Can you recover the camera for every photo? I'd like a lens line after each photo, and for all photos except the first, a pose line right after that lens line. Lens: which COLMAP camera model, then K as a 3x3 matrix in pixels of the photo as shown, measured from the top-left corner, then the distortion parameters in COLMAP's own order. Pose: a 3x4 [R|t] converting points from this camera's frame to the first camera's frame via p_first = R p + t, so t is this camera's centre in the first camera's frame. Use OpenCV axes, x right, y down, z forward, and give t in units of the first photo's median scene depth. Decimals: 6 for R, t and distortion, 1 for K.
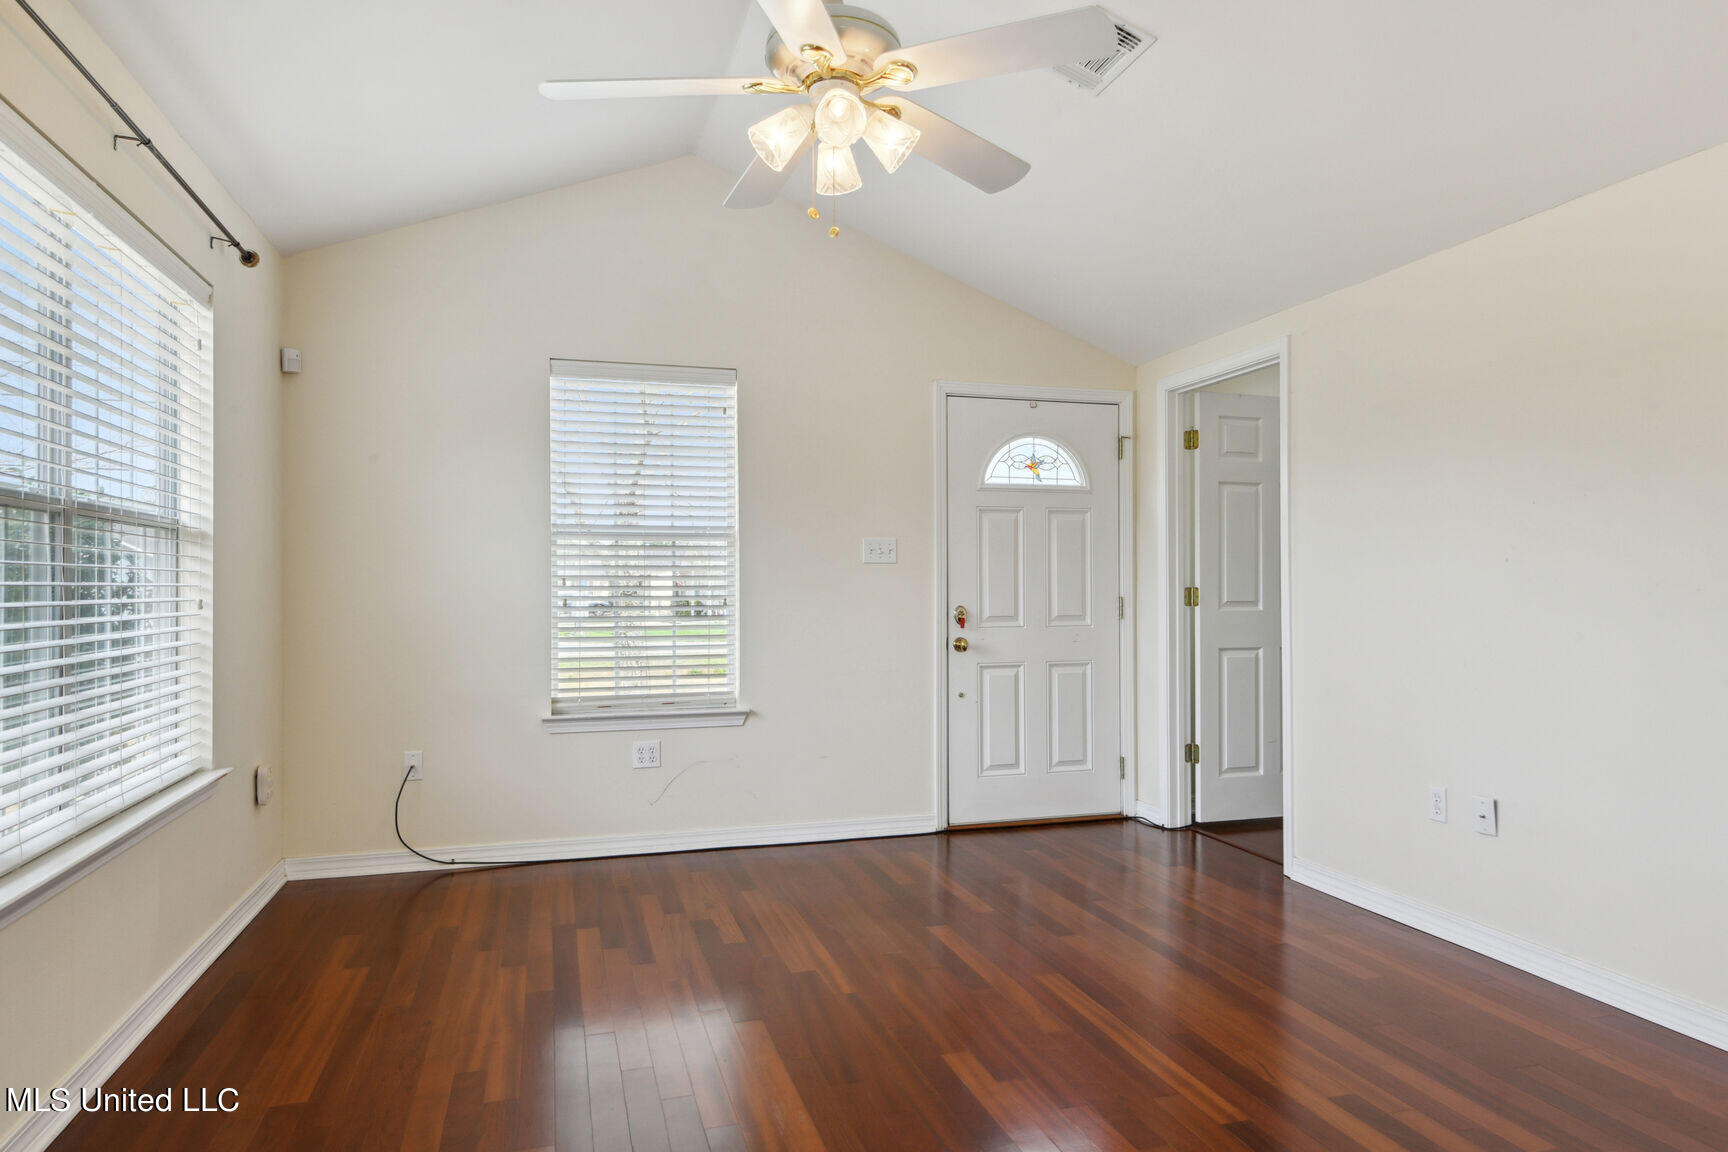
lens RADIAL K [[1076.8, 0, 863.9], [0, 1076.8, 582.0], [0, 0, 1]] dist [0.004292, 0.002099]
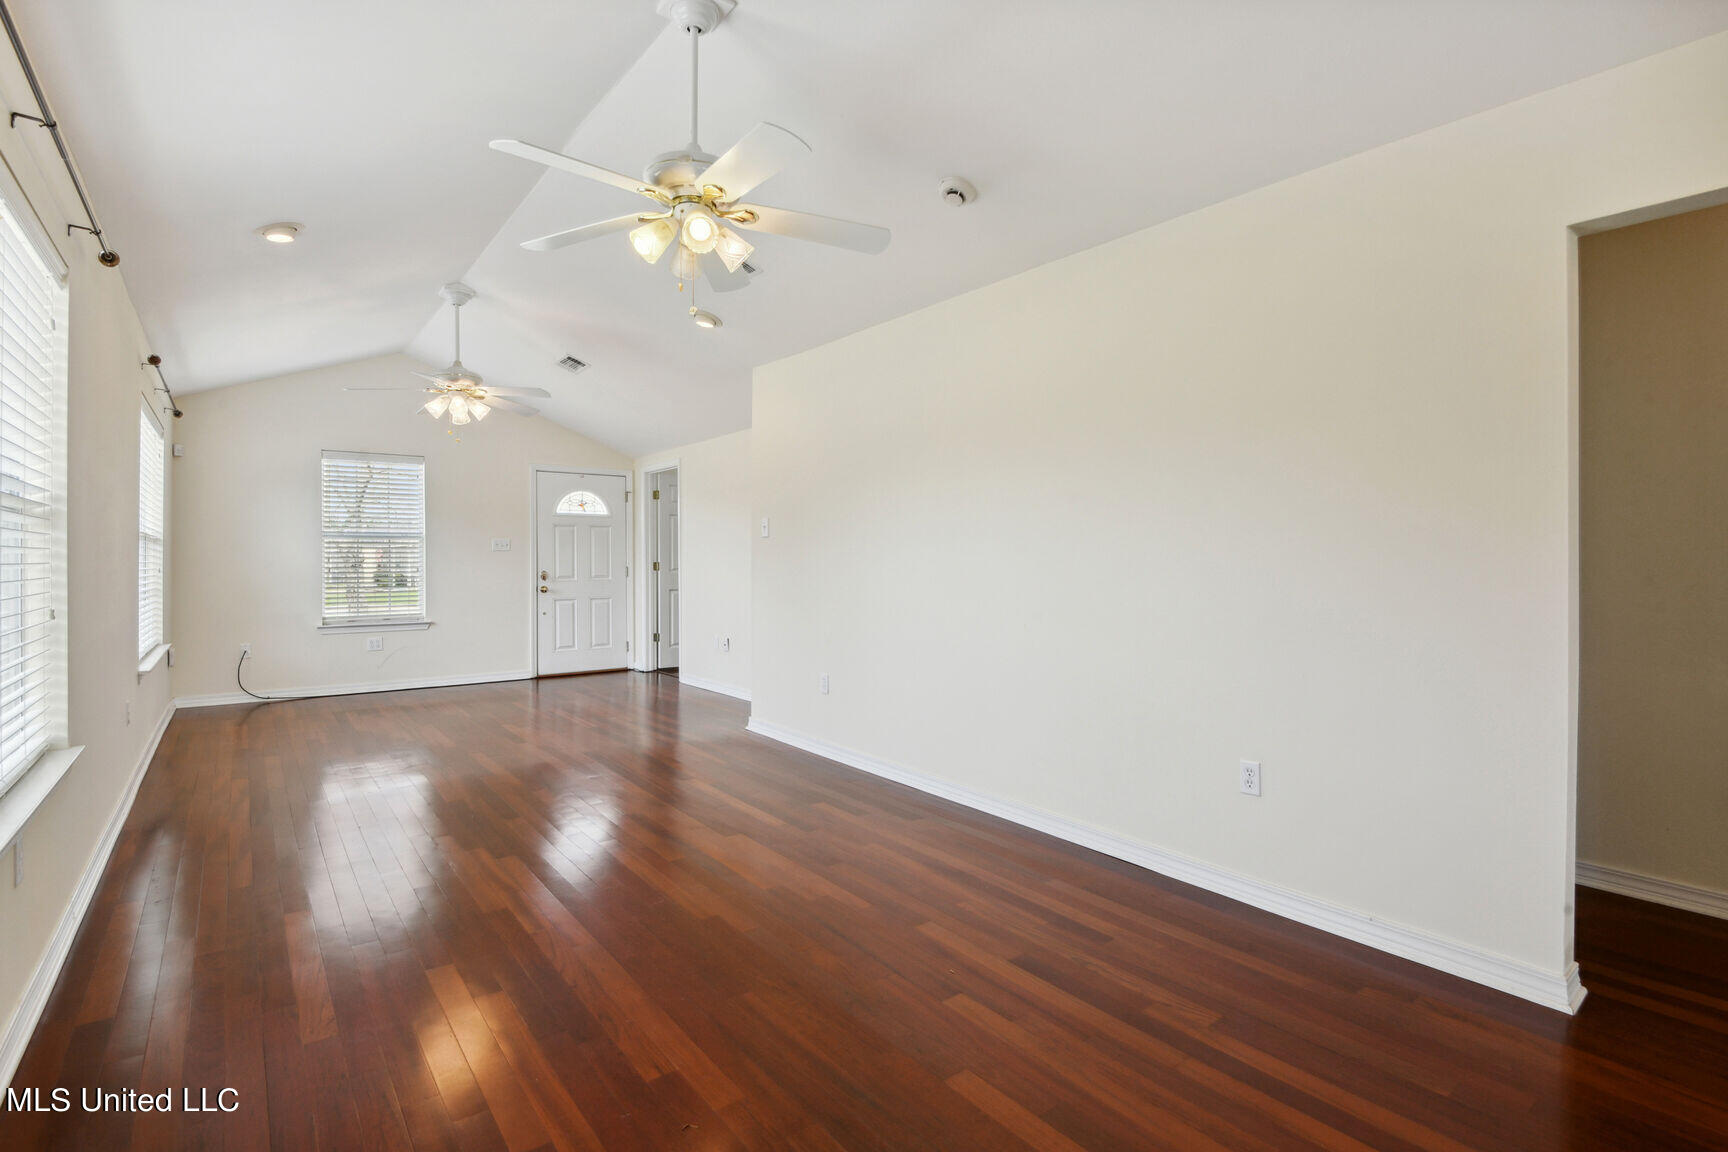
lens RADIAL K [[810.2, 0, 852.5], [0, 810.2, 563.1], [0, 0, 1]] dist [-0.001107, -0.000849]
pose [[0.935440, -0.001634, 0.353482, 0.094910], [-0.000507, 0.999982, 0.005963, -0.003128], [-0.353485, -0.005757, 0.935422, -0.698261]]
